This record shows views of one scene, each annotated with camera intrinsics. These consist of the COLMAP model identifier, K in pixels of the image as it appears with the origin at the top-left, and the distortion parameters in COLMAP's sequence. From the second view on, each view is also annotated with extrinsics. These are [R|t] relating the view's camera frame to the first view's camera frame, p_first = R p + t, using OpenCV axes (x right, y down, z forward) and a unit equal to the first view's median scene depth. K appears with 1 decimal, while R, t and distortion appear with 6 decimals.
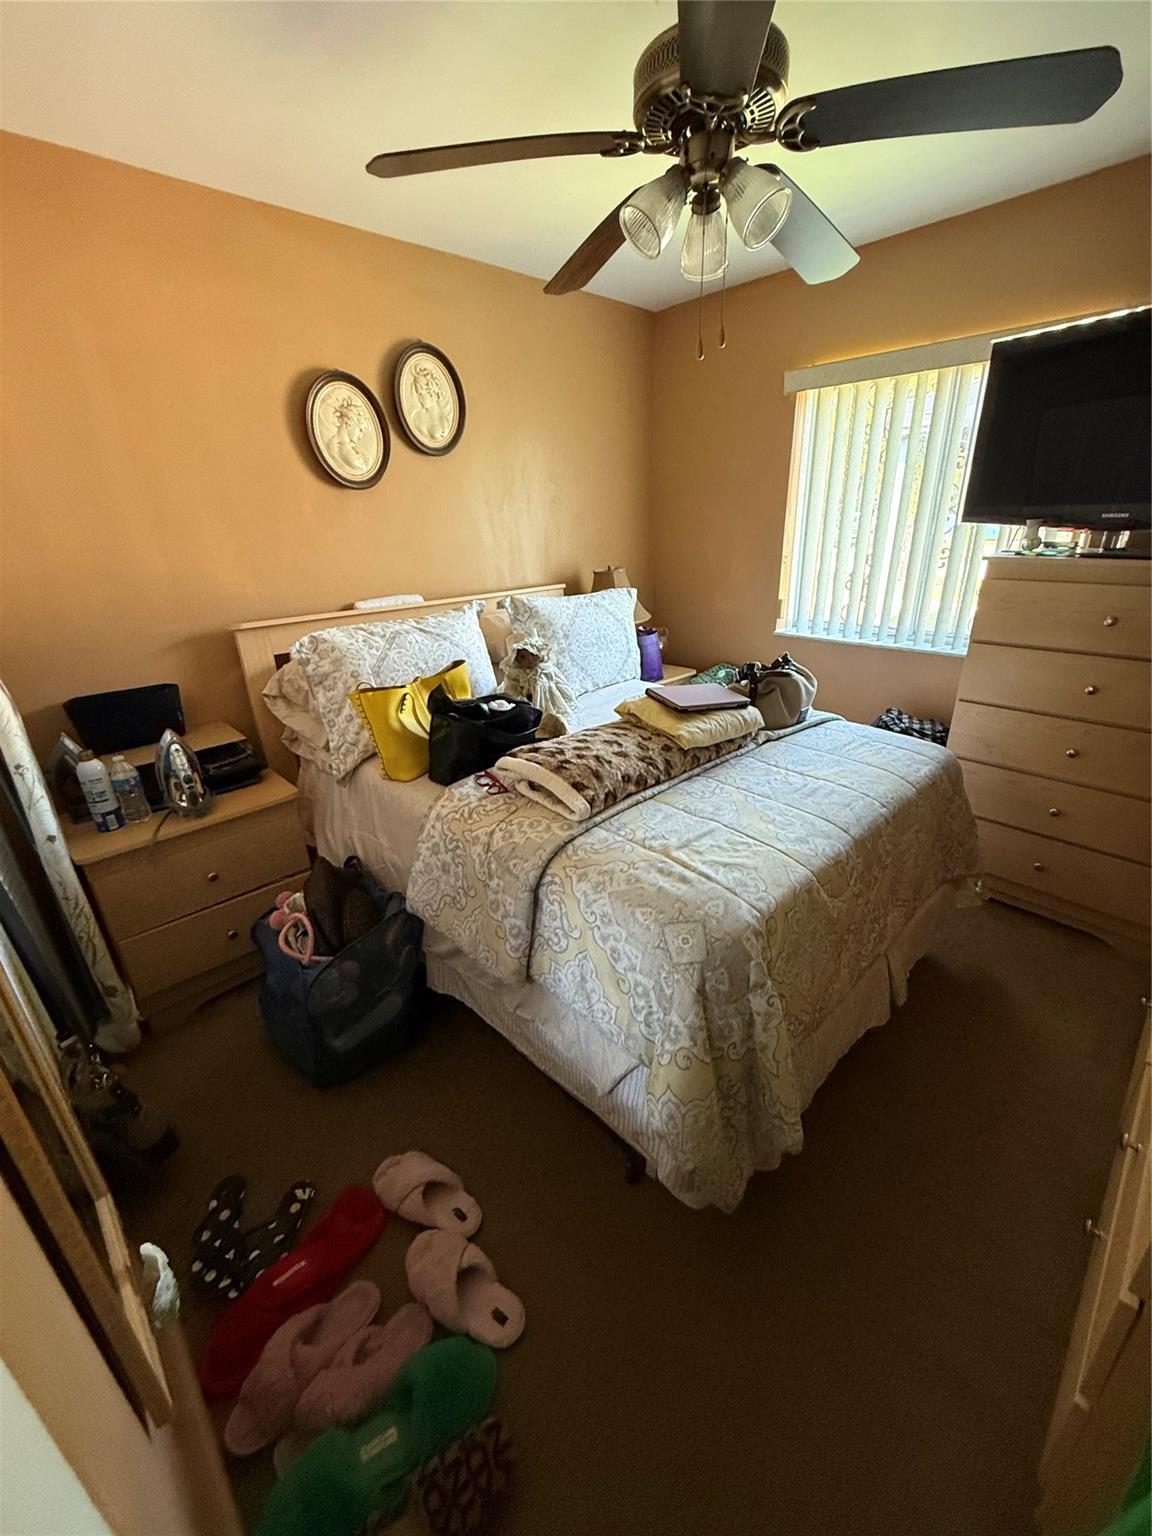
lens RADIAL K [[614.7, 0, 579.4], [0, 614.7, 770.2], [0, 0, 1]] dist [-0.000532, 0.000340]
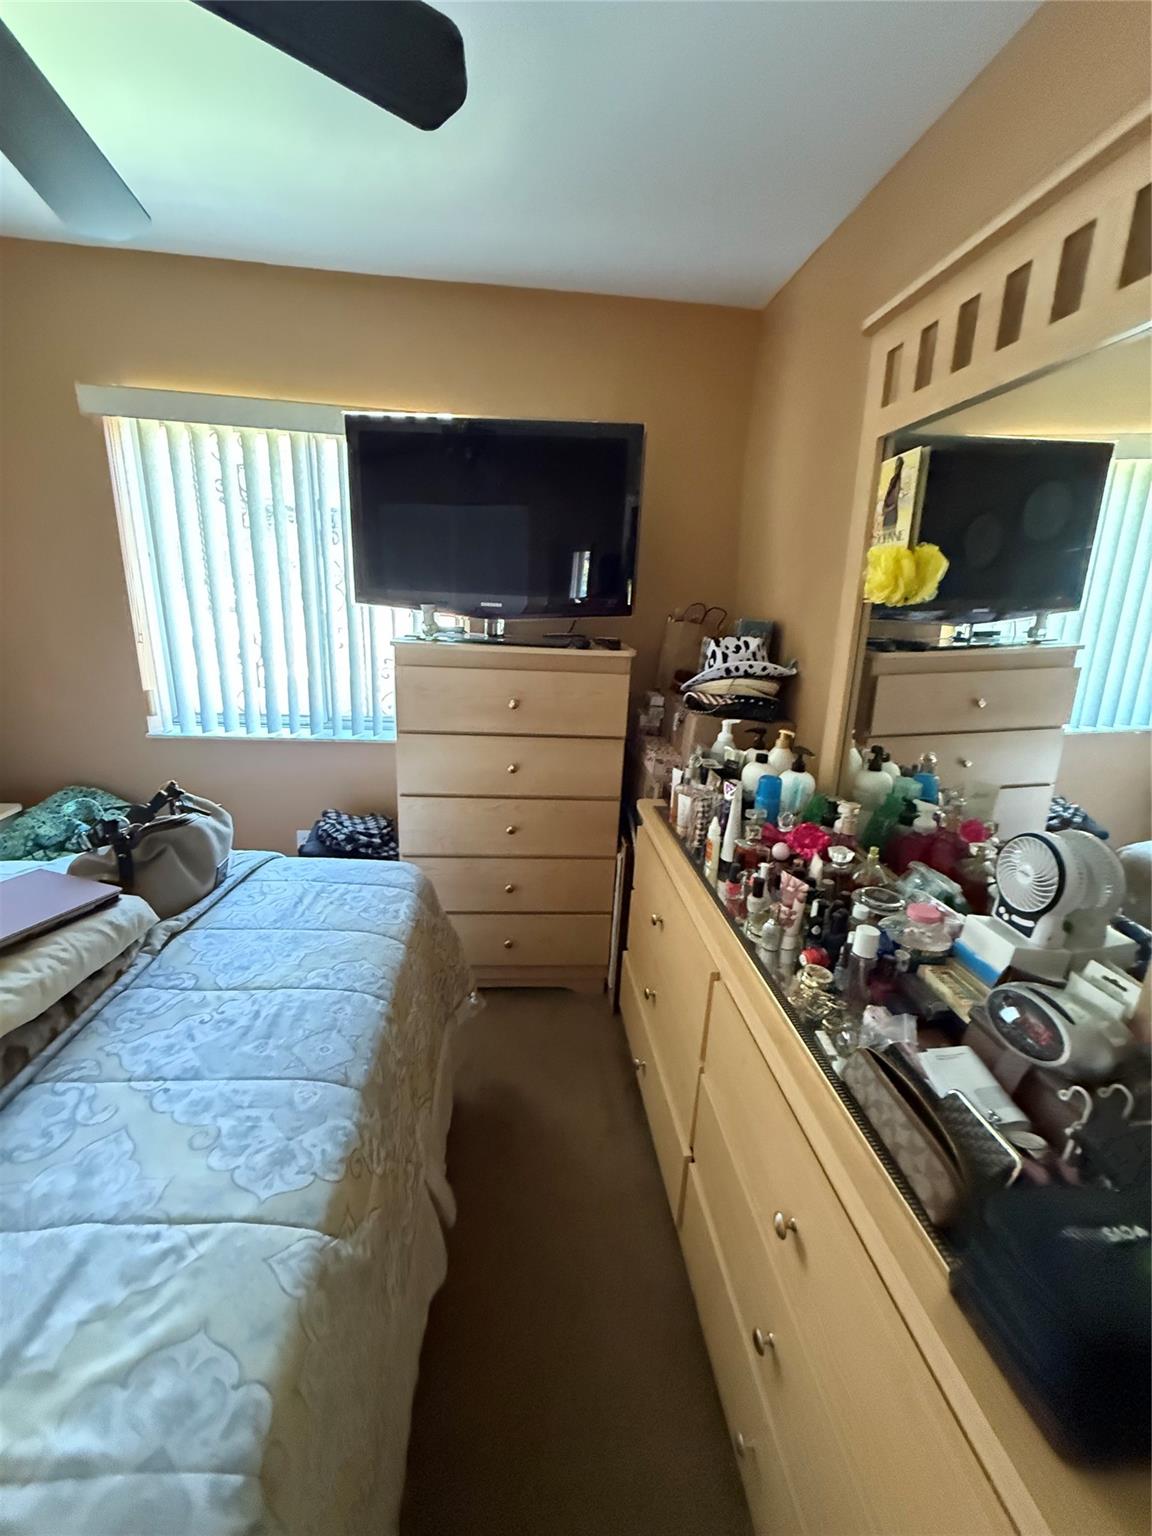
lens RADIAL K [[614.7, 0, 573.9], [0, 614.7, 761.6], [0, 0, 1]] dist [-0.000532, 0.000340]
pose [[0.620271, -0.154097, 0.769102, 0.104301], [0.238968, 0.971026, 0.001829, -0.117196], [-0.747100, 0.182656, 0.639124, 0.259471]]
